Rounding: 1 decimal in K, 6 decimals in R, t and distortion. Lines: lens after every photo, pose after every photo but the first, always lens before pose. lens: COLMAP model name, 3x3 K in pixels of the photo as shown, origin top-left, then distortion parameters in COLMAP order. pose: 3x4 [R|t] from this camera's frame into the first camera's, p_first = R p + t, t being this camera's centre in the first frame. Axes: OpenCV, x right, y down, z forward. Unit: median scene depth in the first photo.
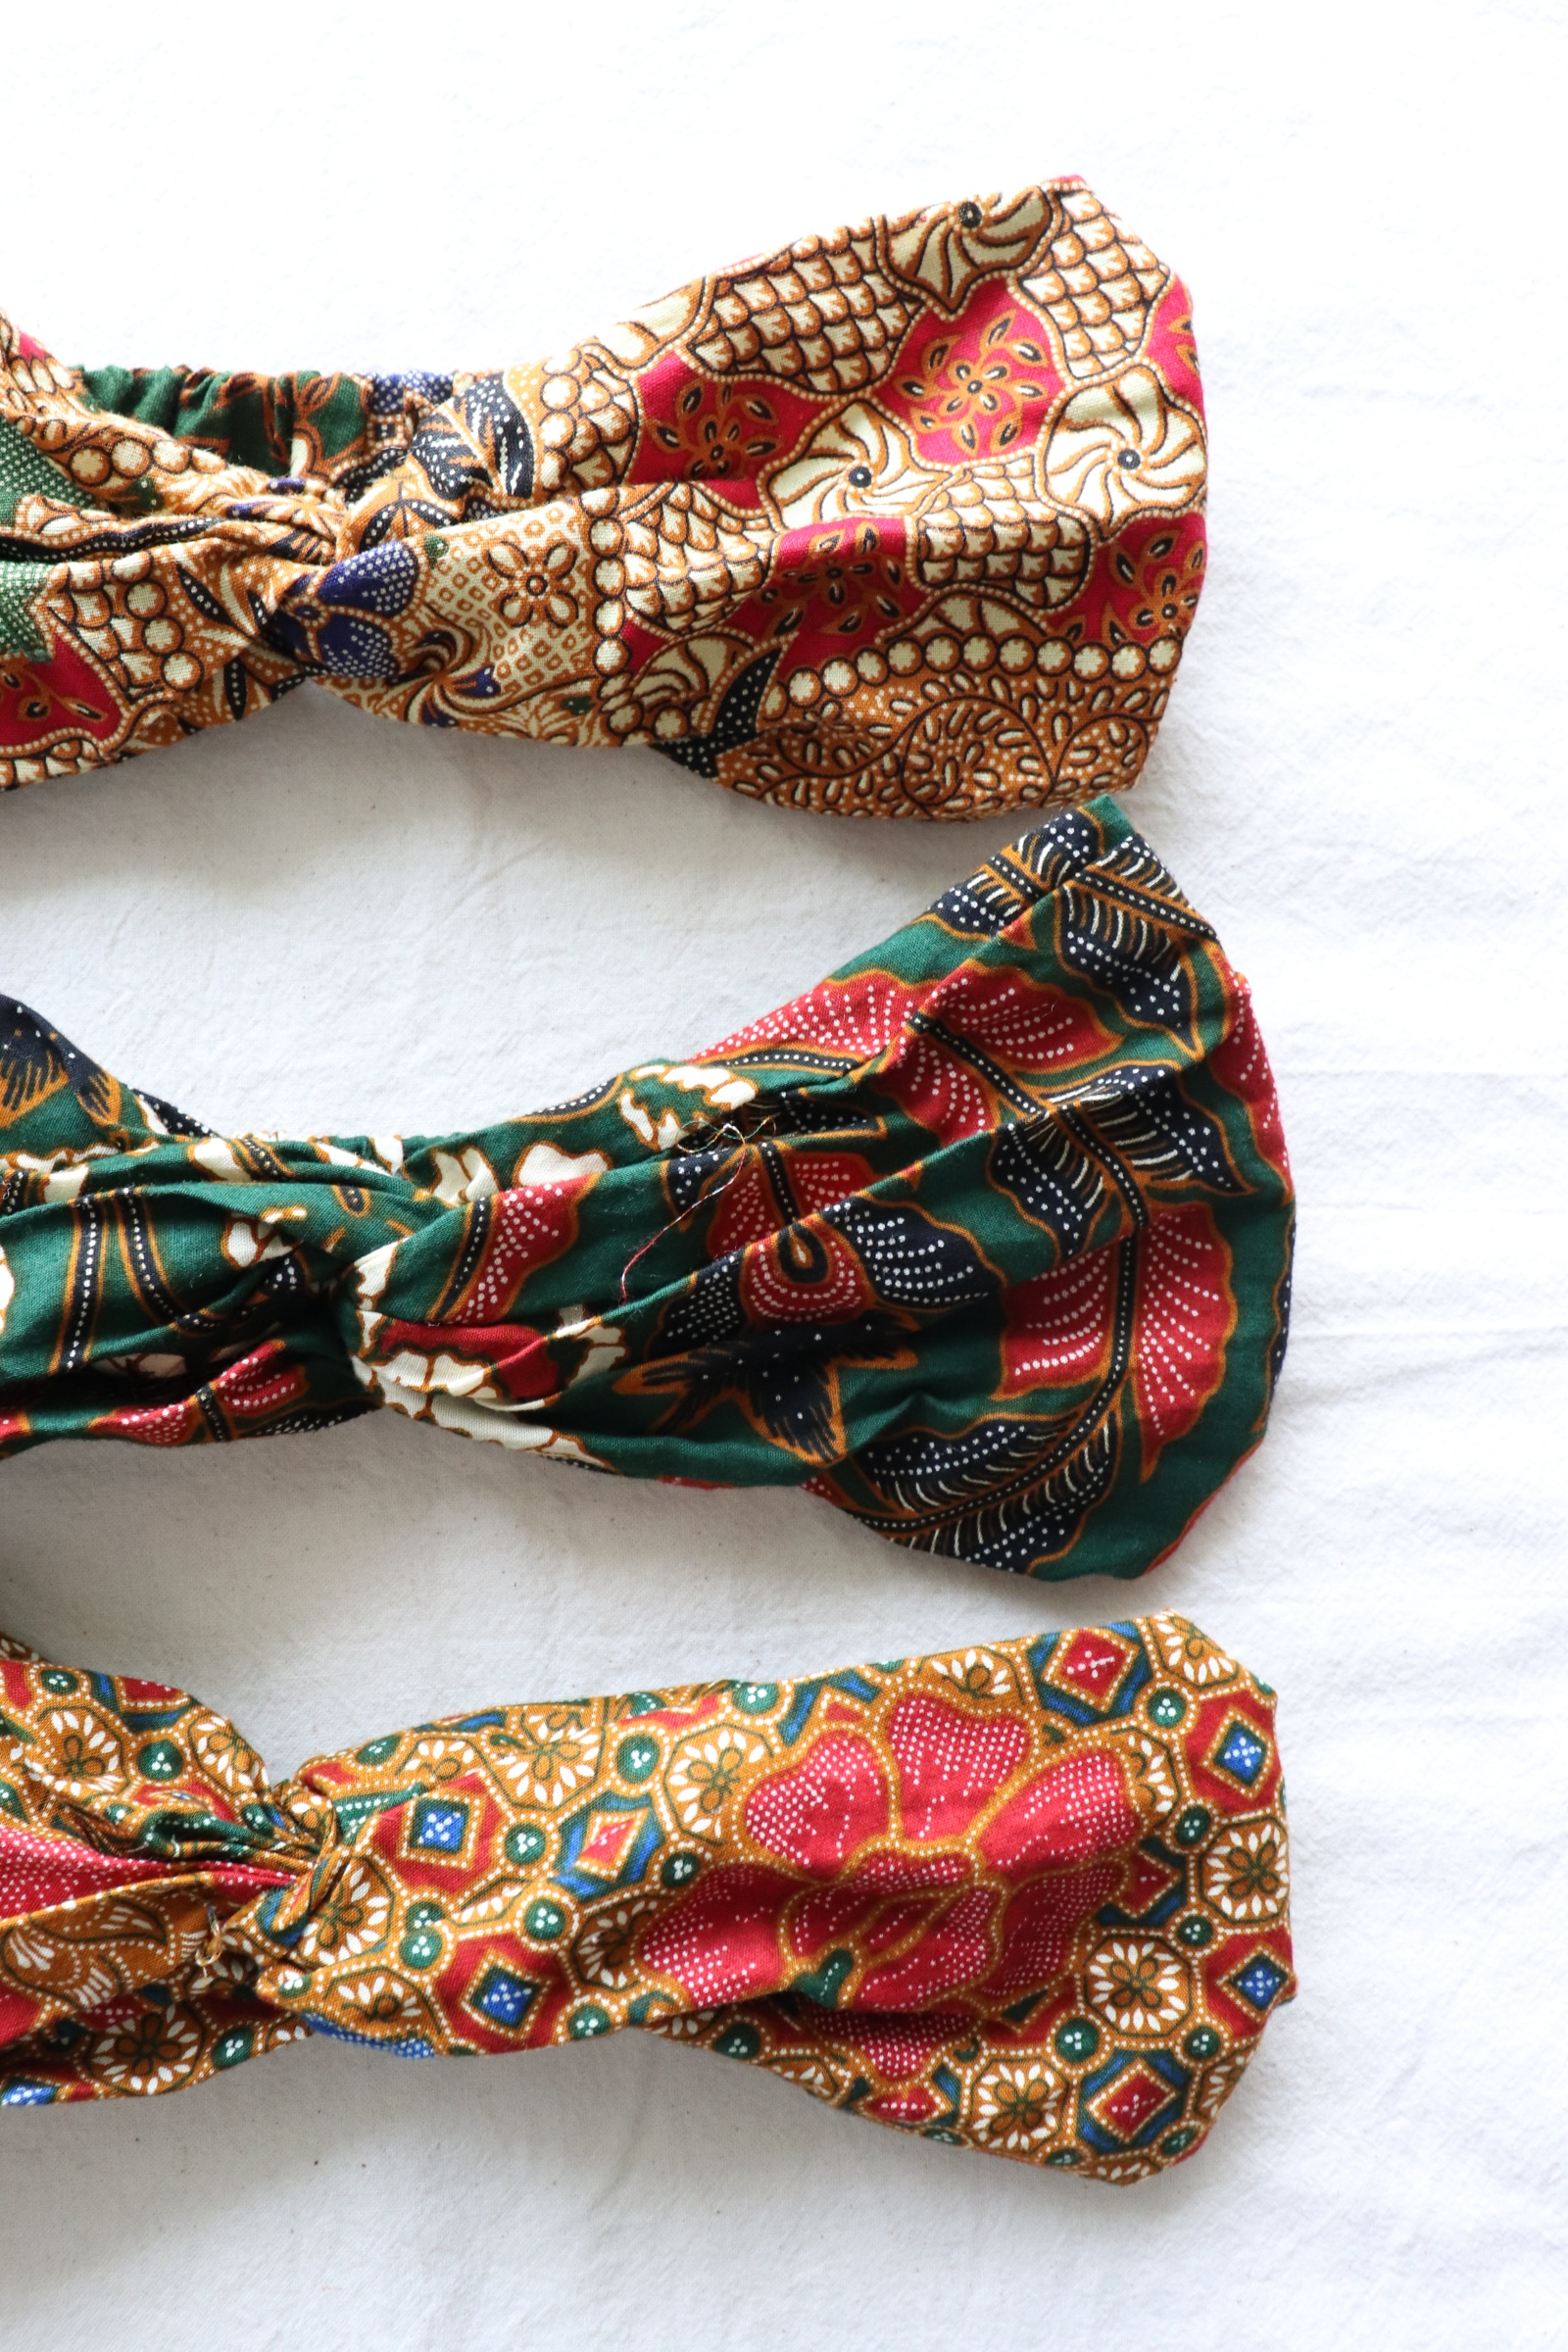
lens RADIAL K [[2028.3, 0, 766.8], [0, 2028.3, 1159.2], [0, 0, 1]] dist [-0.144179, 0.103295]
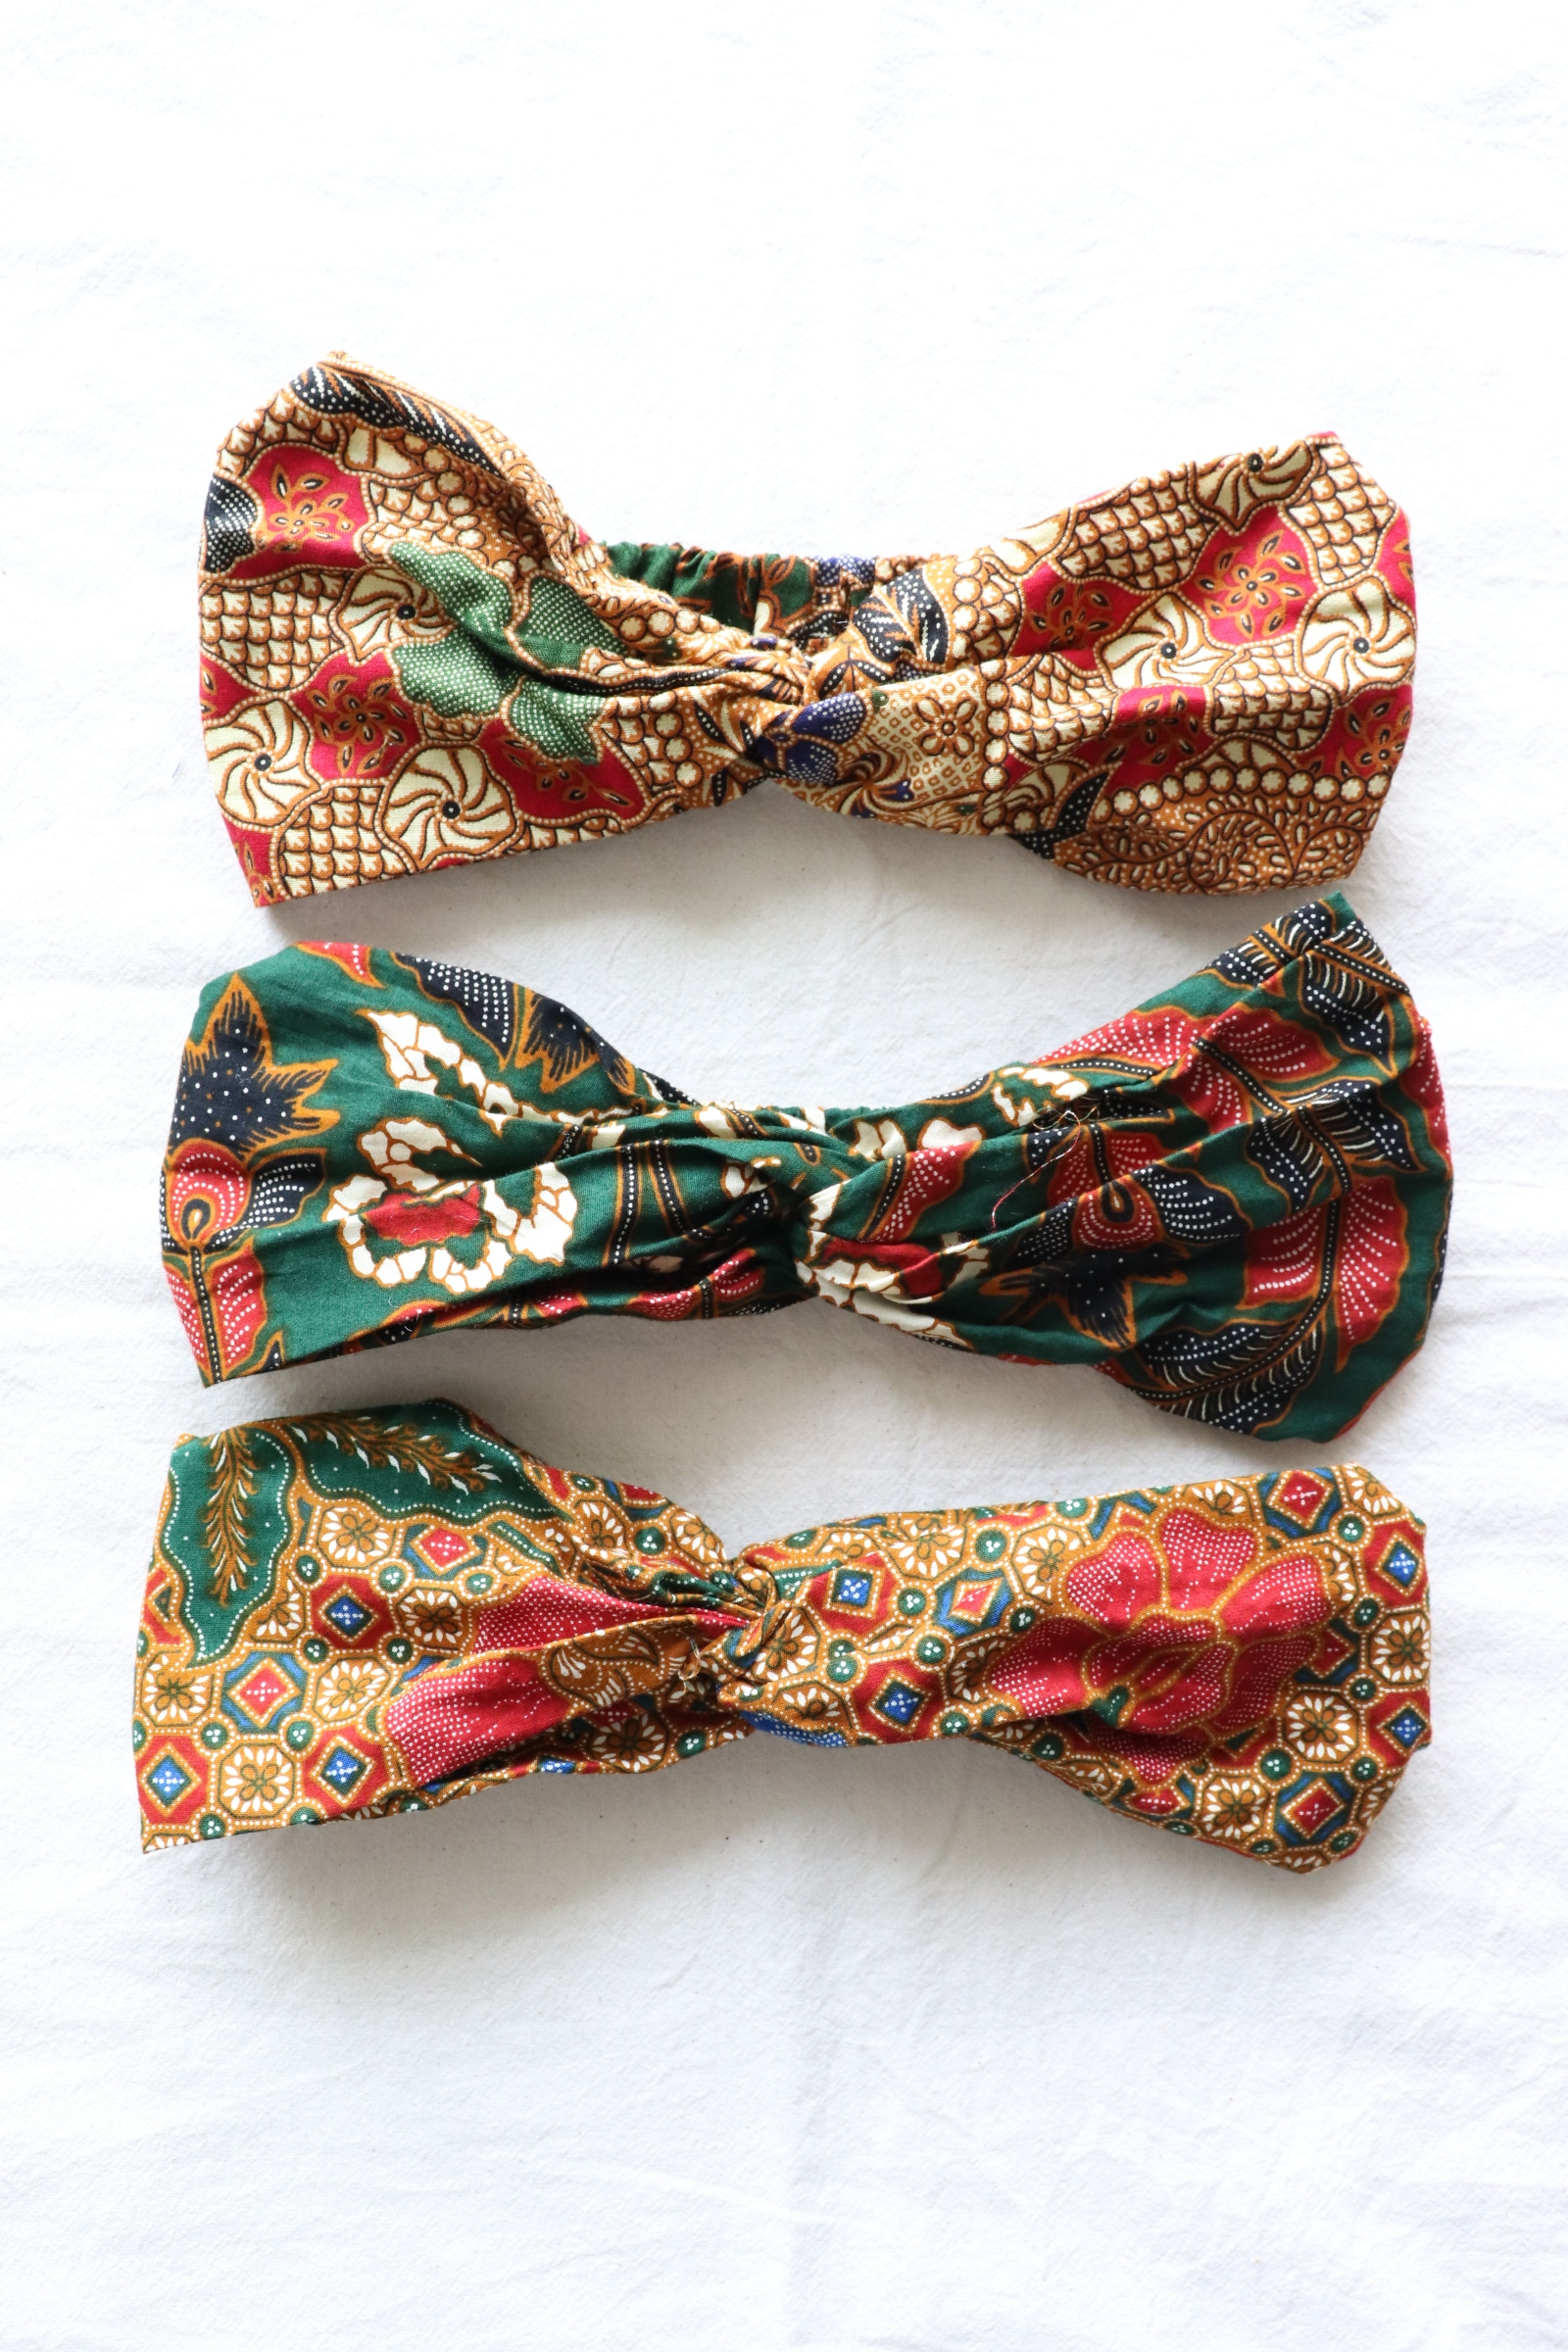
lens RADIAL K [[2105.7, 0, 779.0], [0, 2105.7, 1165.7], [0, 0, 1]] dist [-0.145618, 0.114555]
pose [[0.999025, 0.037055, -0.023996, -0.182253], [-0.036268, 0.998815, 0.032462, -0.018713], [0.025170, -0.031561, 0.999185, -0.485758]]
